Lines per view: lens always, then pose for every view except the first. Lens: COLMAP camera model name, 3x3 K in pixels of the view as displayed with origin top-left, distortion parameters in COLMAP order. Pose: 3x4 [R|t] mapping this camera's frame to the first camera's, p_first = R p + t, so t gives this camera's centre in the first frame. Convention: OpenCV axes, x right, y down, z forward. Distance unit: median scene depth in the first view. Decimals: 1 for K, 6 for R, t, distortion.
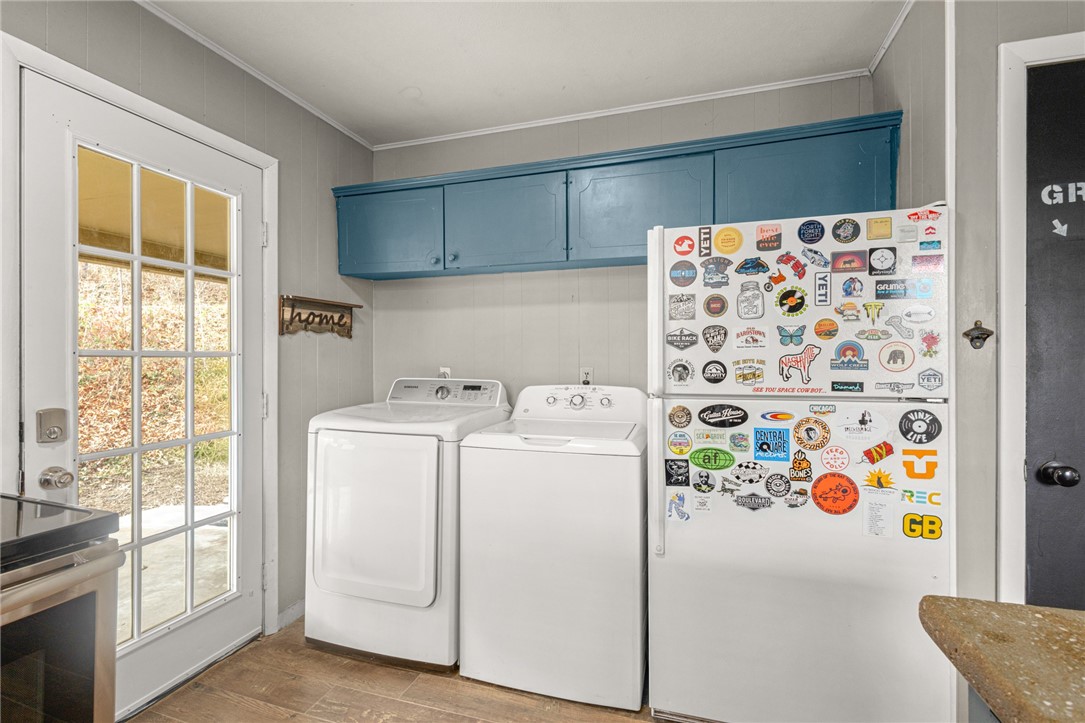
lens RADIAL K [[497.2, 0, 541.7], [0, 497.2, 360.2], [0, 0, 1]] dist [0.000880, -0.000353]
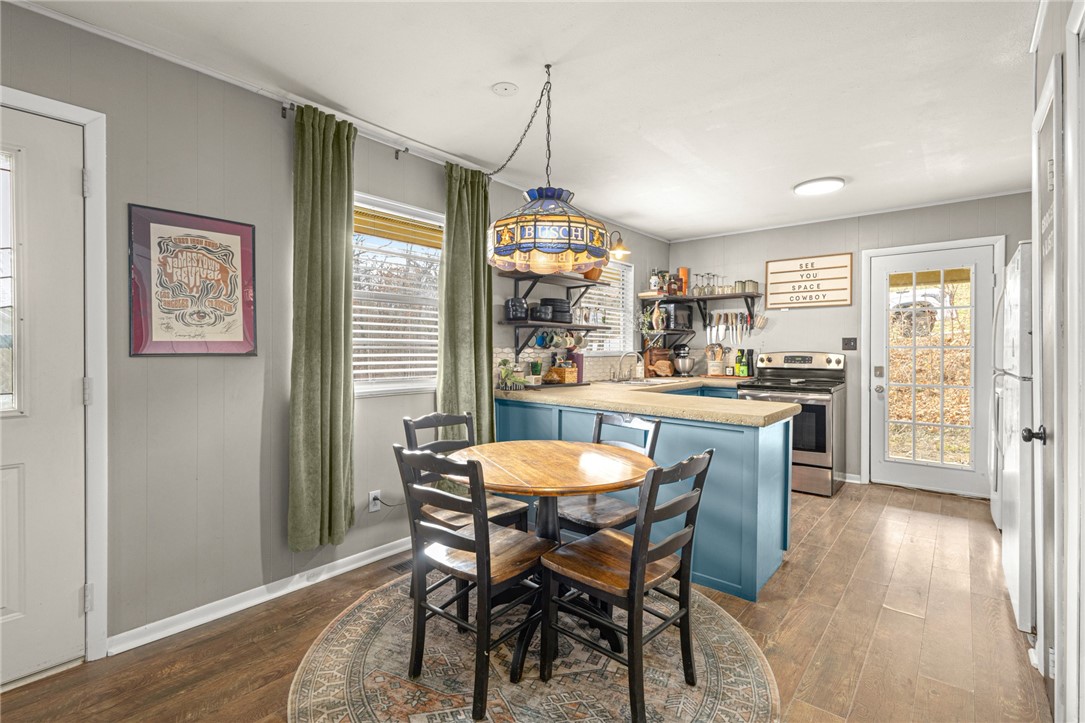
lens RADIAL K [[497.2, 0, 545.4], [0, 497.2, 351.2], [0, 0, 1]] dist [0.000880, -0.000353]
pose [[-0.369439, 0.003715, -0.929247, 1.903216], [-0.004269, 0.999975, 0.005695, 0.000961], [0.929245, 0.006071, -0.369414, 0.171094]]
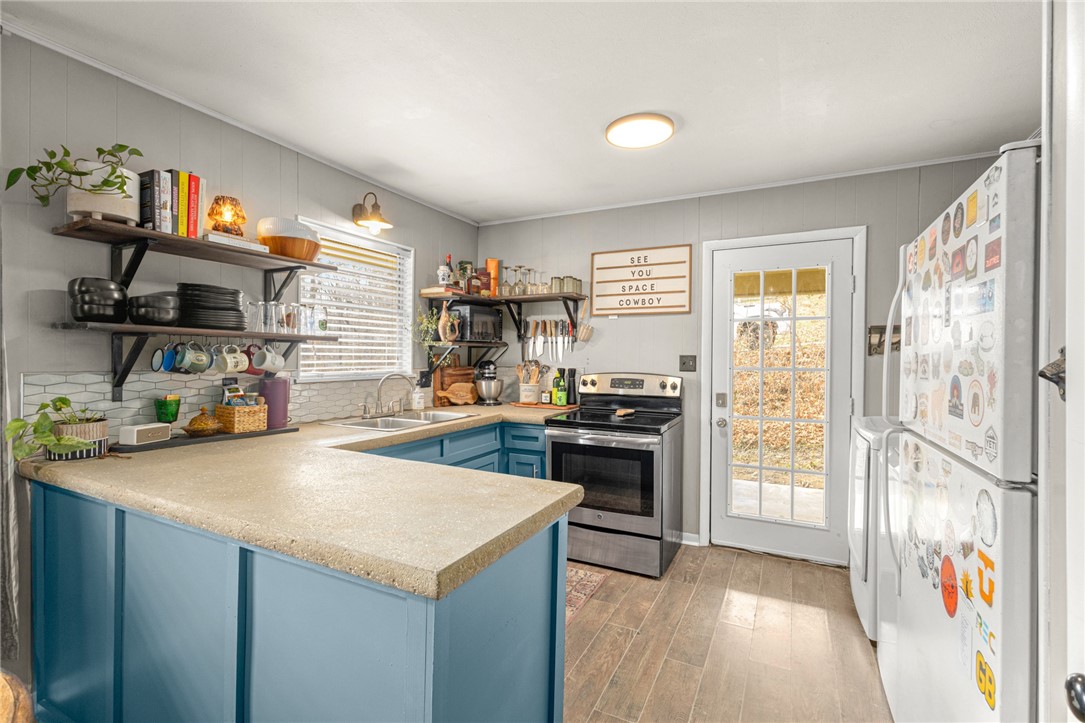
lens RADIAL K [[497.2, 0, 542.5], [0, 497.2, 361.9], [0, 0, 1]] dist [0.000880, -0.000353]
pose [[-0.148730, 0.007308, -0.988851, 1.054836], [-0.010640, 0.999903, 0.008990, -0.041916], [0.988821, 0.011858, -0.148638, 0.383652]]
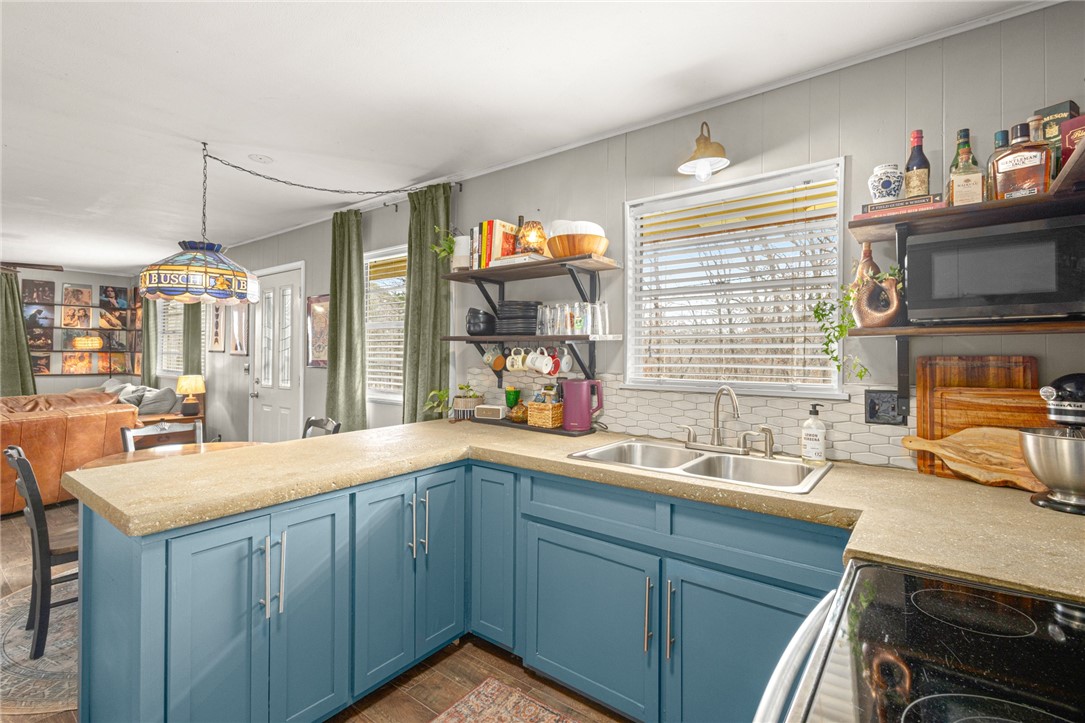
lens RADIAL K [[497.2, 0, 536.3], [0, 497.2, 348.2], [0, 0, 1]] dist [0.000880, -0.000353]
pose [[-0.941649, -0.004991, 0.336560, -0.435934], [-0.008677, 0.999918, -0.009449, -0.049573], [-0.336485, -0.011818, -0.941615, 0.745436]]
